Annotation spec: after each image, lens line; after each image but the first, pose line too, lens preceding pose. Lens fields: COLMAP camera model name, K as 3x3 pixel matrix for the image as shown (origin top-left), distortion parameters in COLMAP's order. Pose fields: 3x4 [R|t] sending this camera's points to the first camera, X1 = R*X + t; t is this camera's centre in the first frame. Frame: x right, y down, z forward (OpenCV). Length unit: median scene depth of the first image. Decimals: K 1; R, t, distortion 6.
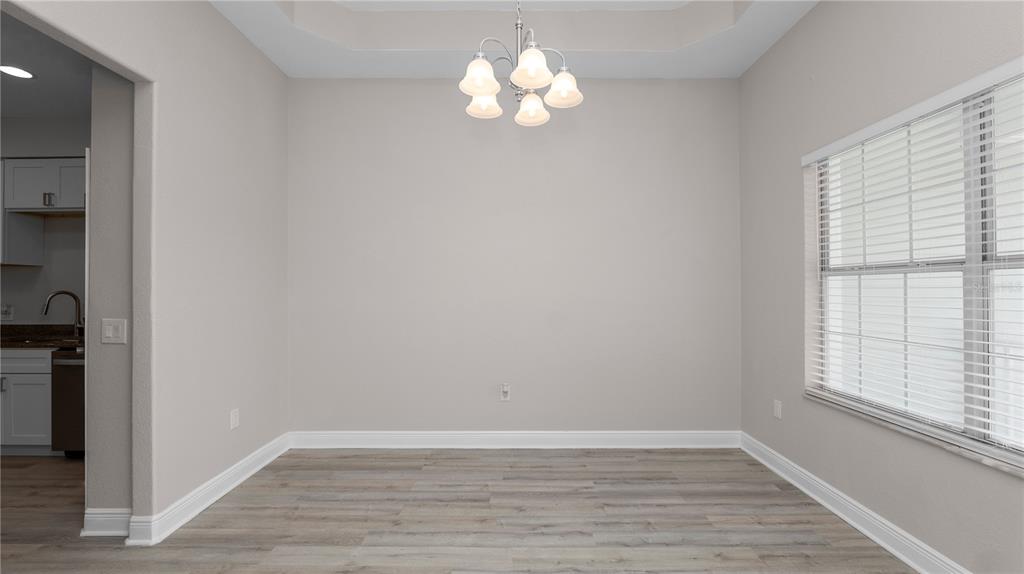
lens RADIAL K [[420.2, 0, 510.4], [0, 420.2, 288.7], [0, 0, 1]] dist [-0.010528, 0.000277]
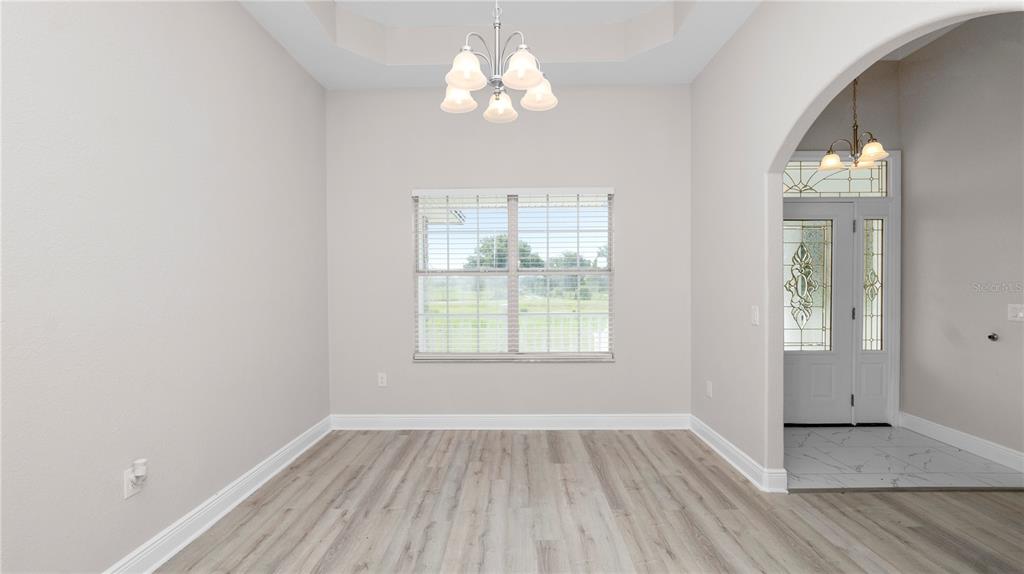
lens RADIAL K [[420.2, 0, 510.4], [0, 420.2, 288.7], [0, 0, 1]] dist [-0.010528, 0.000277]
pose [[0.010863, -0.007123, 0.999916, -0.748453], [0.008485, 0.999939, 0.007031, 0.007349], [-0.999905, 0.008407, 0.010923, 0.714982]]
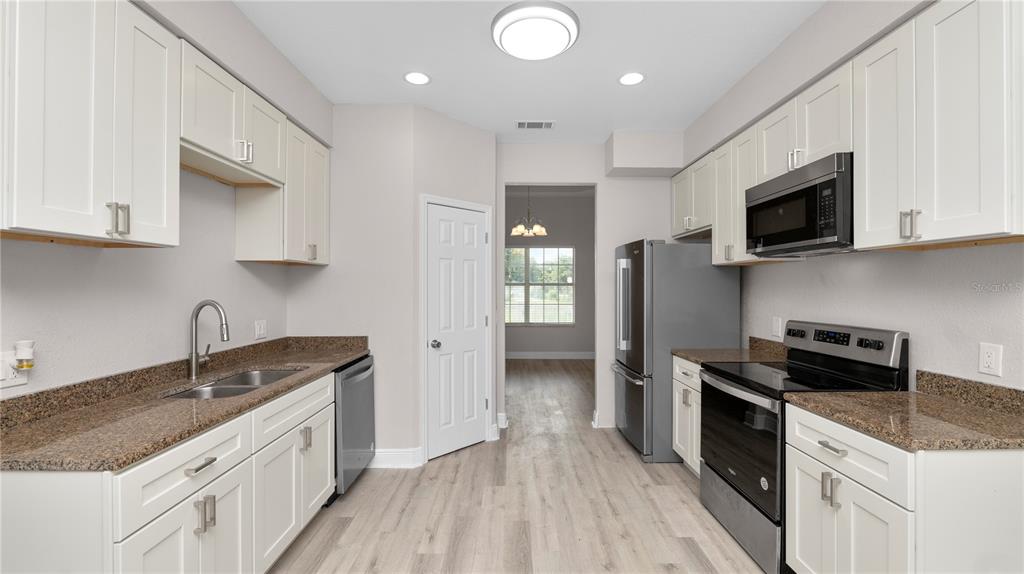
lens RADIAL K [[420.2, 0, 510.4], [0, 420.2, 288.7], [0, 0, 1]] dist [-0.010528, 0.000277]
pose [[-0.001475, -0.000001, 0.999999, -2.436716], [0.005244, 0.999986, 0.000009, -0.013488], [-0.999985, 0.005244, -0.001475, 0.856183]]
